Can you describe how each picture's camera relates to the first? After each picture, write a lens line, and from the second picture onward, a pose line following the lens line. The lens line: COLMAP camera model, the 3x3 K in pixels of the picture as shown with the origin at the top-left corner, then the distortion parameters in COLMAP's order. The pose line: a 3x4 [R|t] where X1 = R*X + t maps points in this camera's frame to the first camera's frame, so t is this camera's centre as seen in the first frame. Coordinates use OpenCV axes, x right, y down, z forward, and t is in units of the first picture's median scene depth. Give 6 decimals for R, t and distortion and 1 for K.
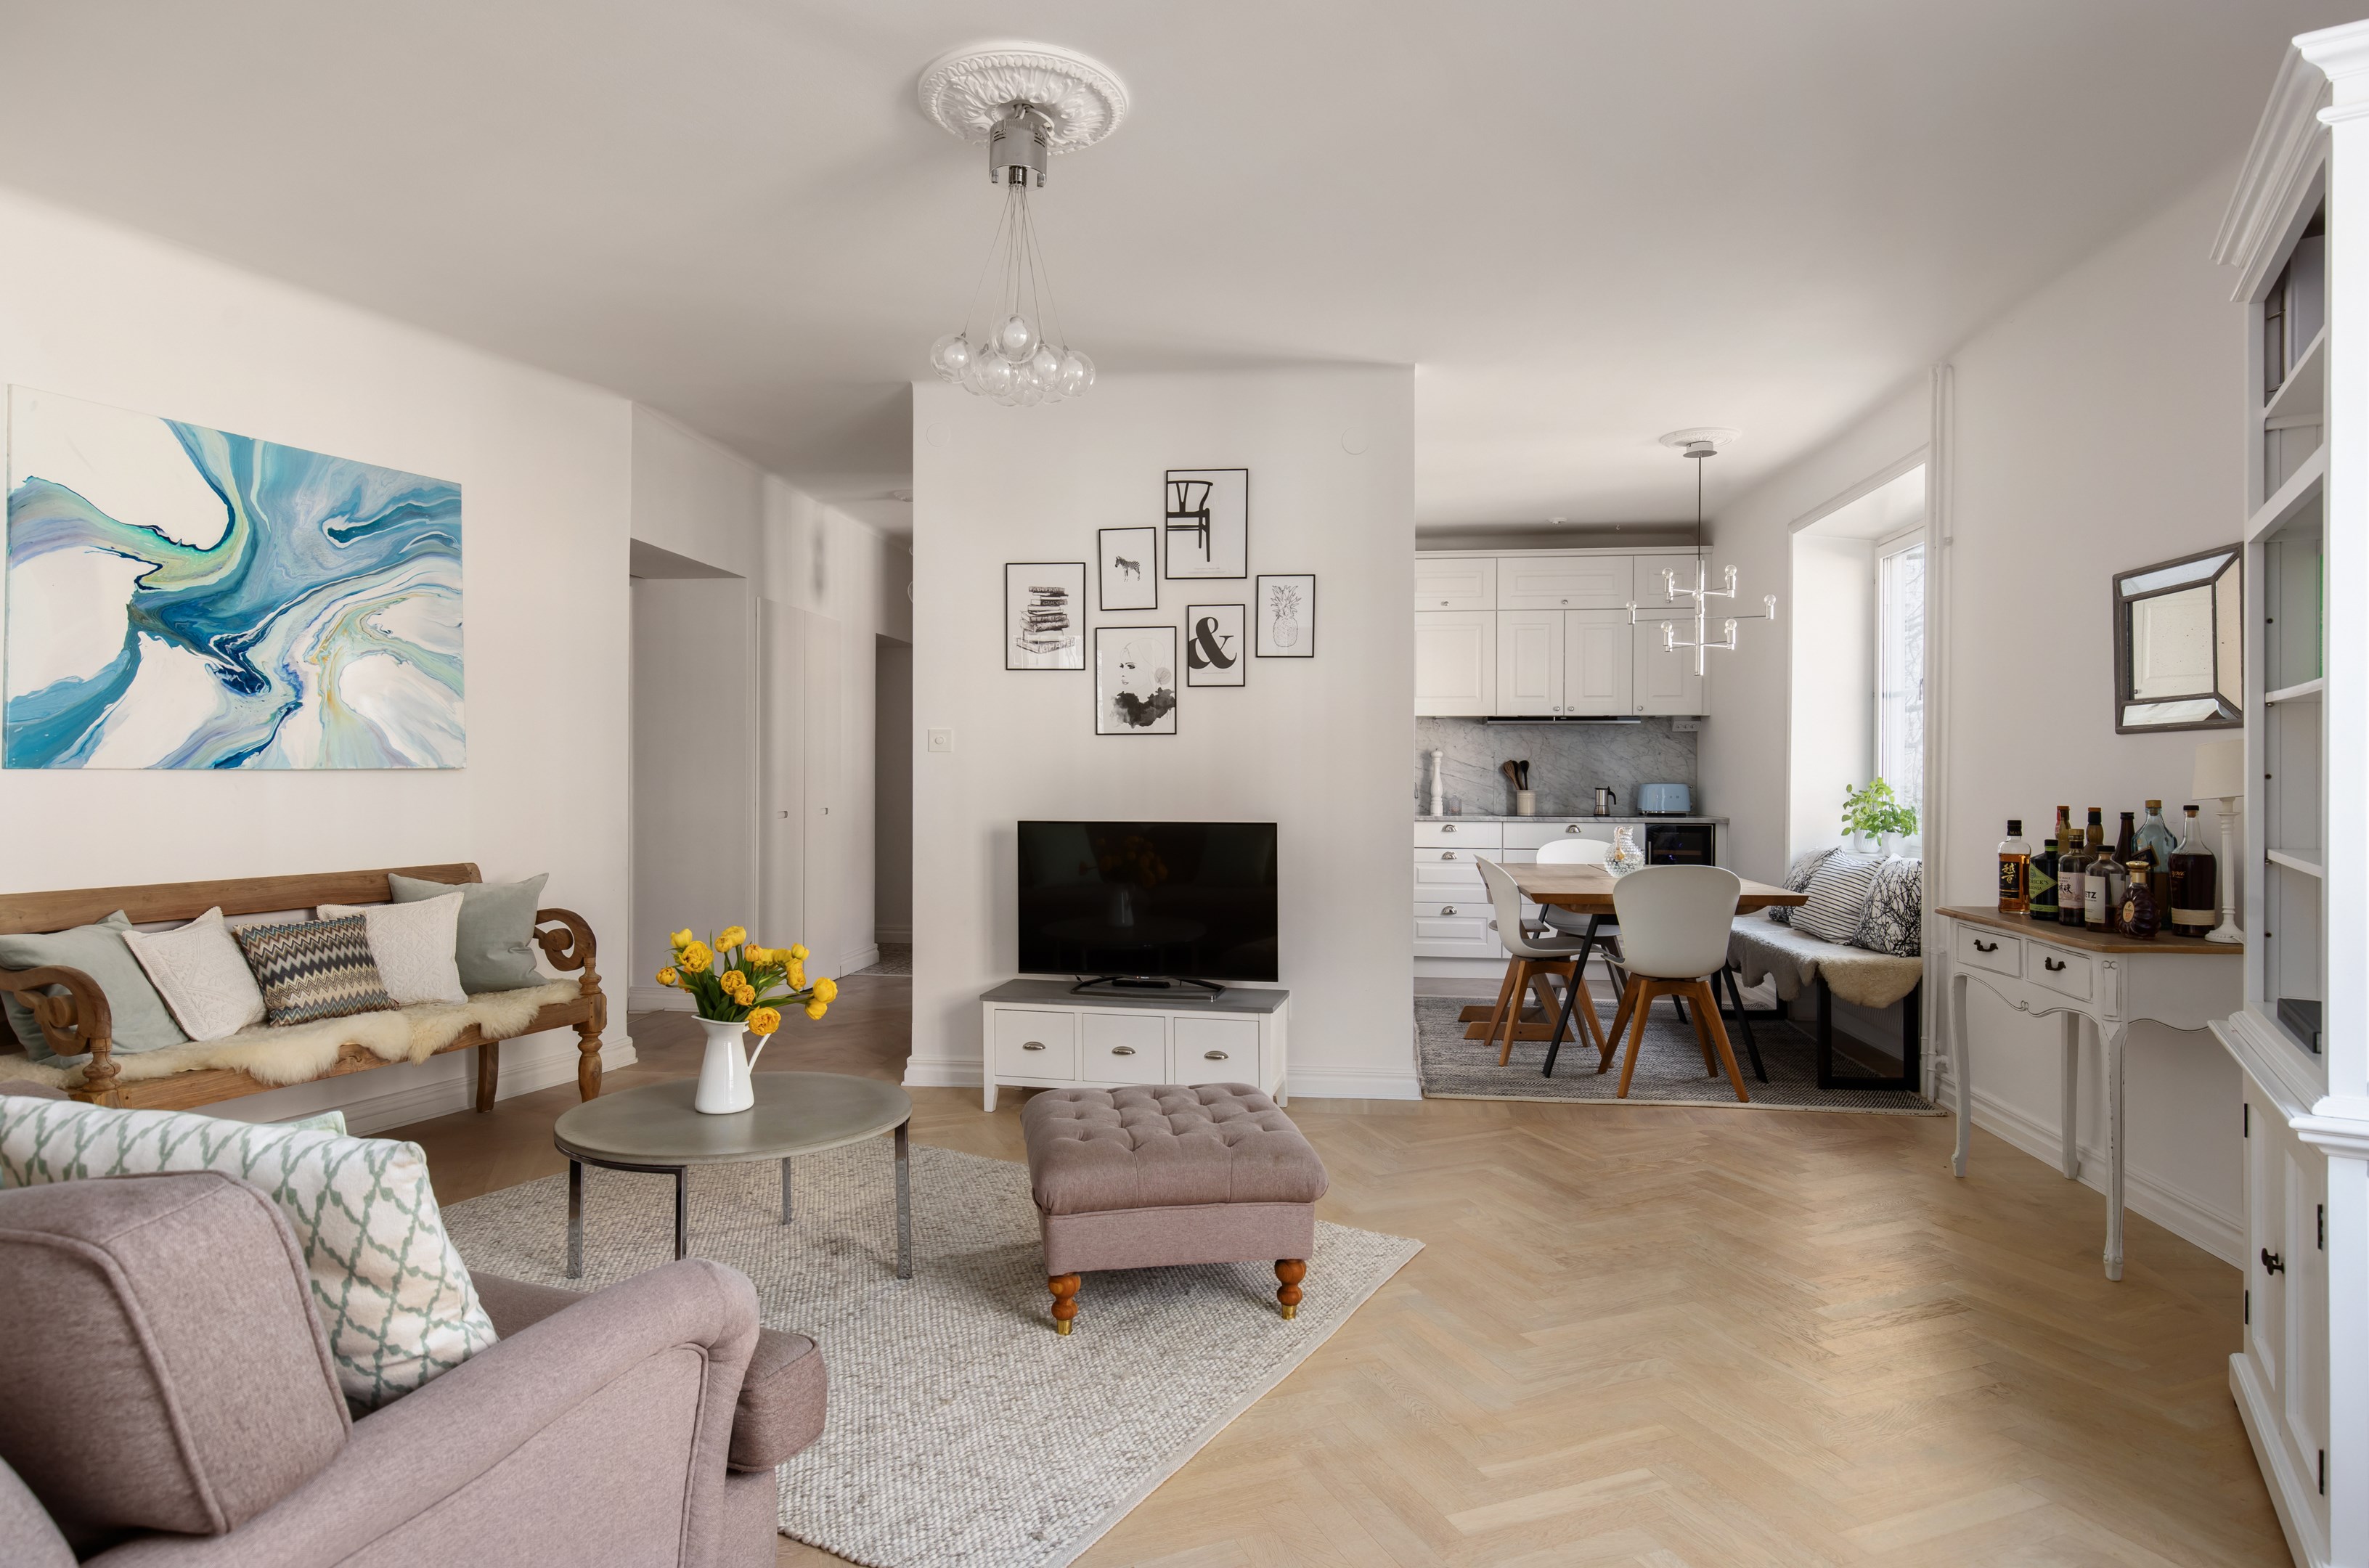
lens RADIAL K [[1380.6, 0, 1187.1], [0, 1380.6, 767.3], [0, 0, 1]] dist [-0.000717, -0.000491]
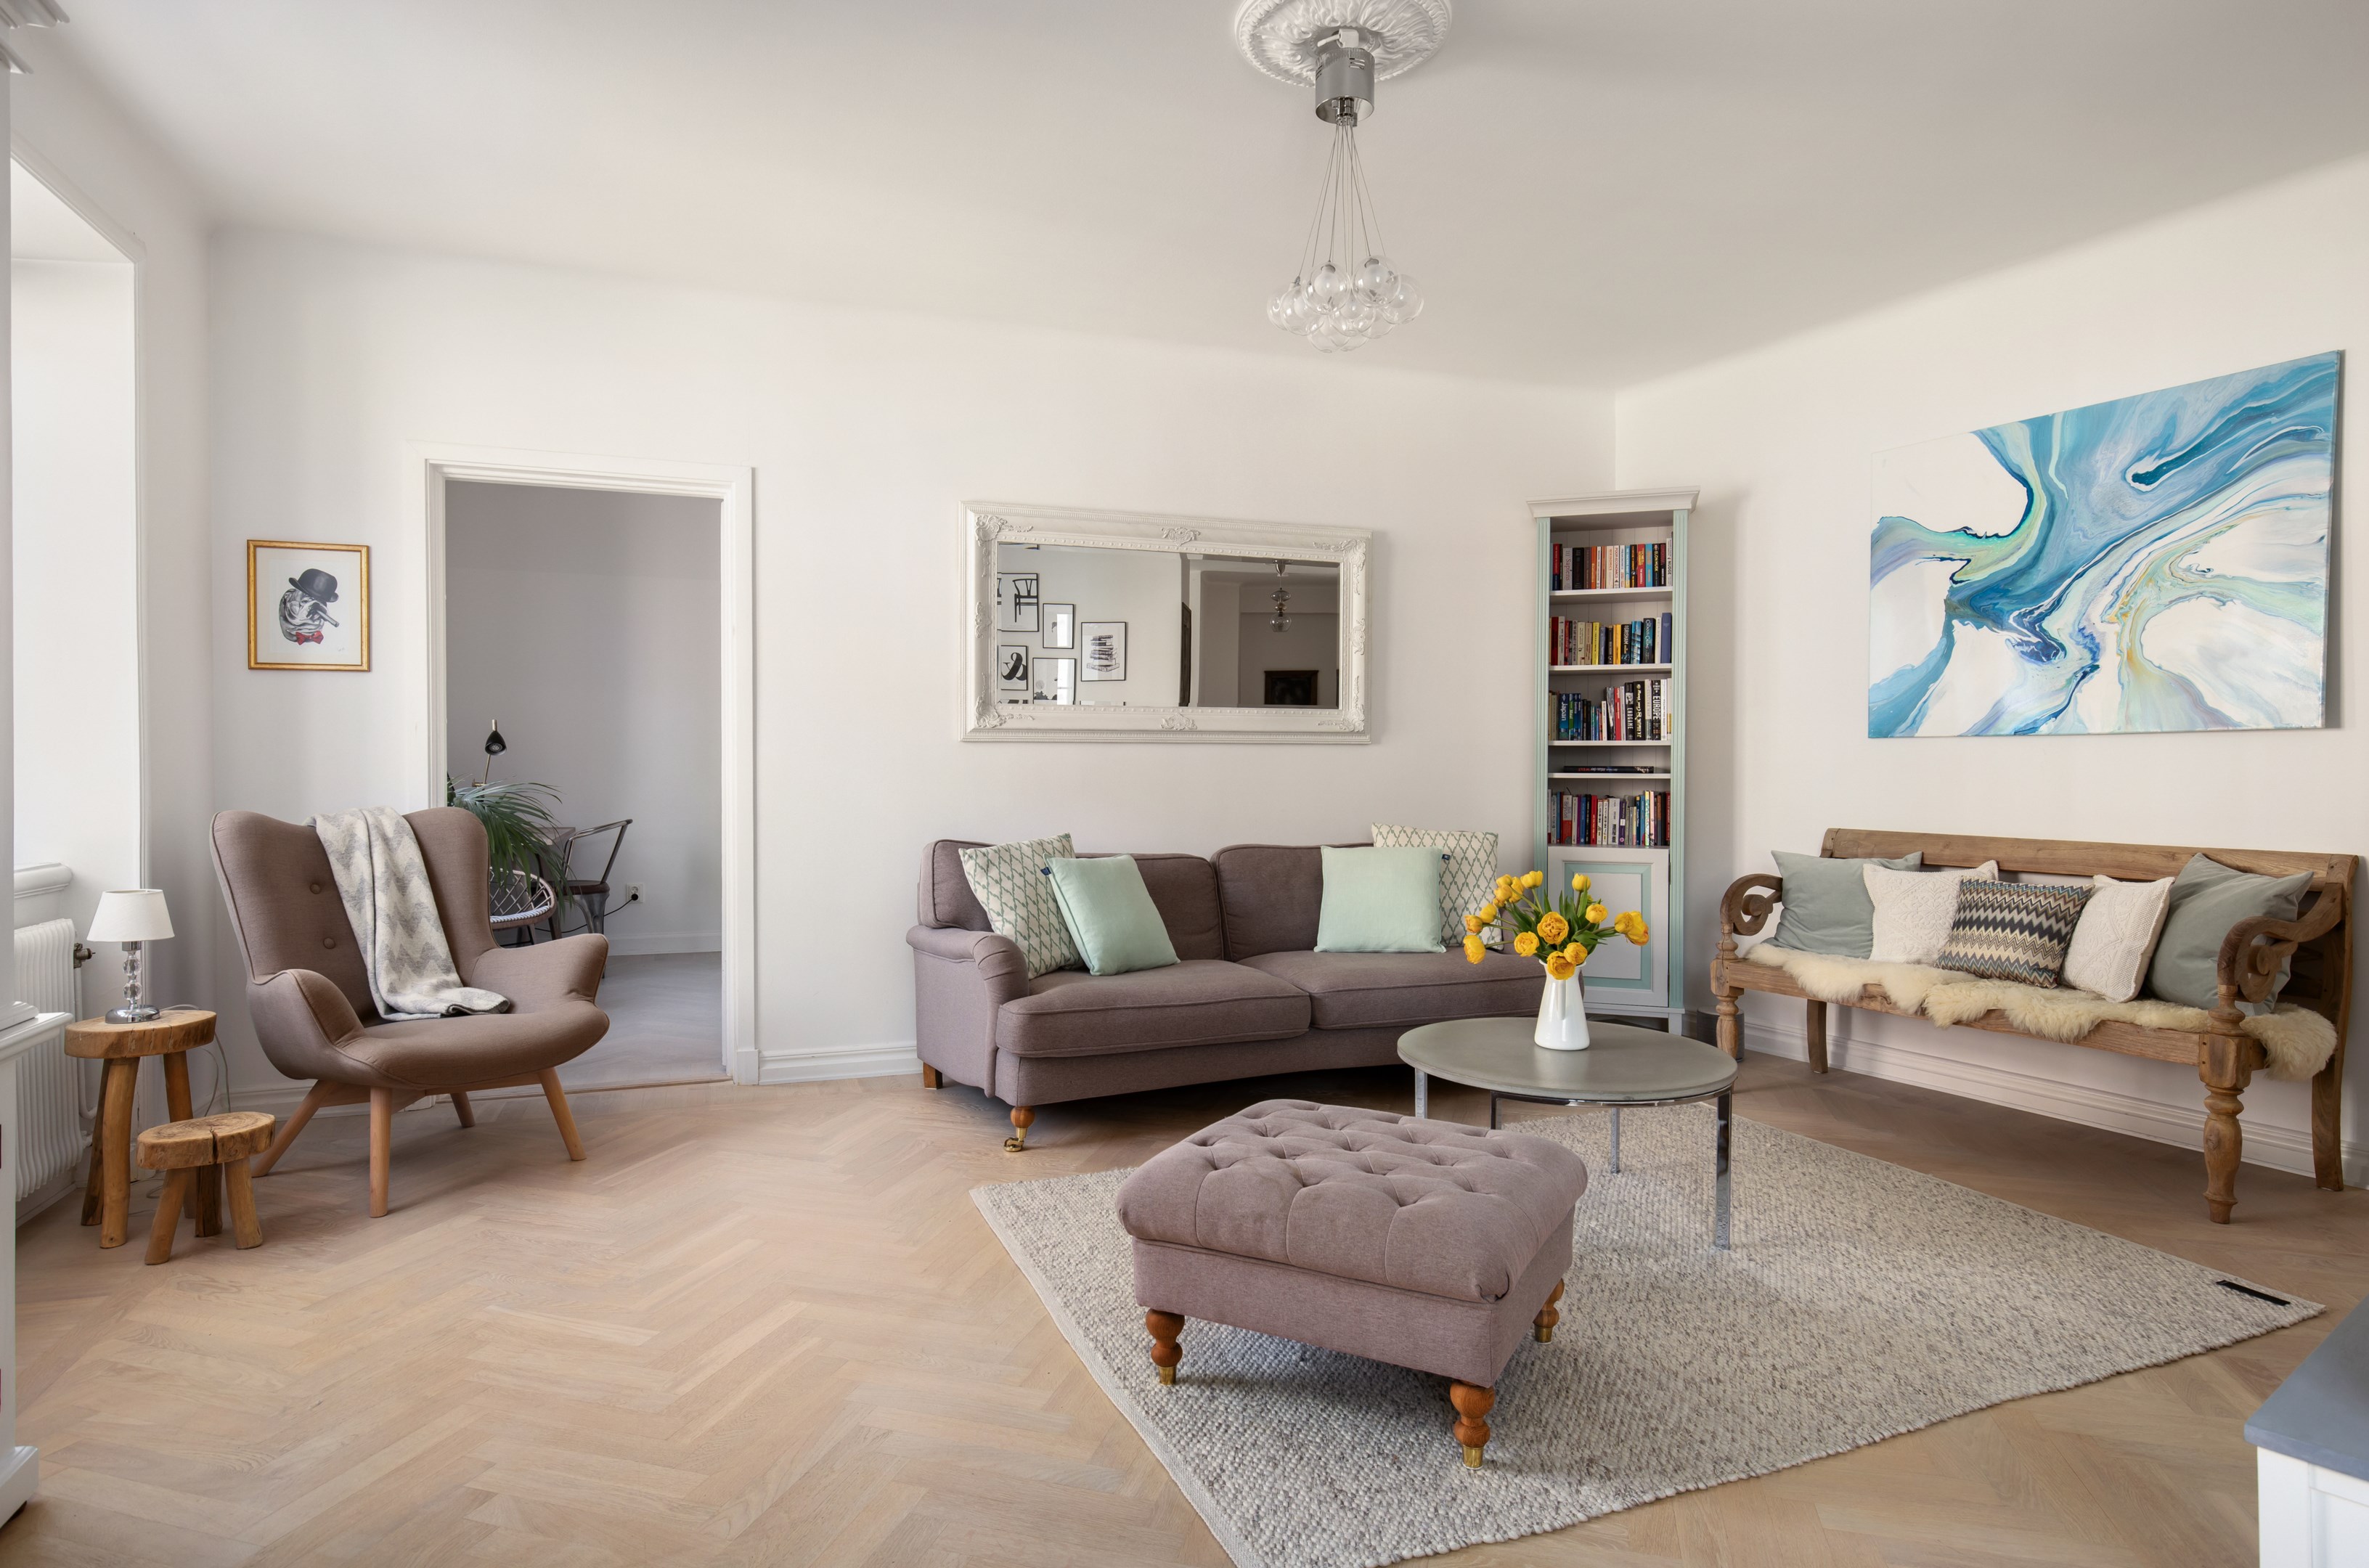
lens RADIAL K [[1380.6, 0, 1187.1], [0, 1380.6, 767.3], [0, 0, 1]] dist [-0.000717, -0.000491]
pose [[-0.646787, -0.004272, -0.762659, 0.528565], [-0.003694, 0.999990, -0.002468, 0.030844], [0.762662, 0.001220, -0.646796, 1.178102]]
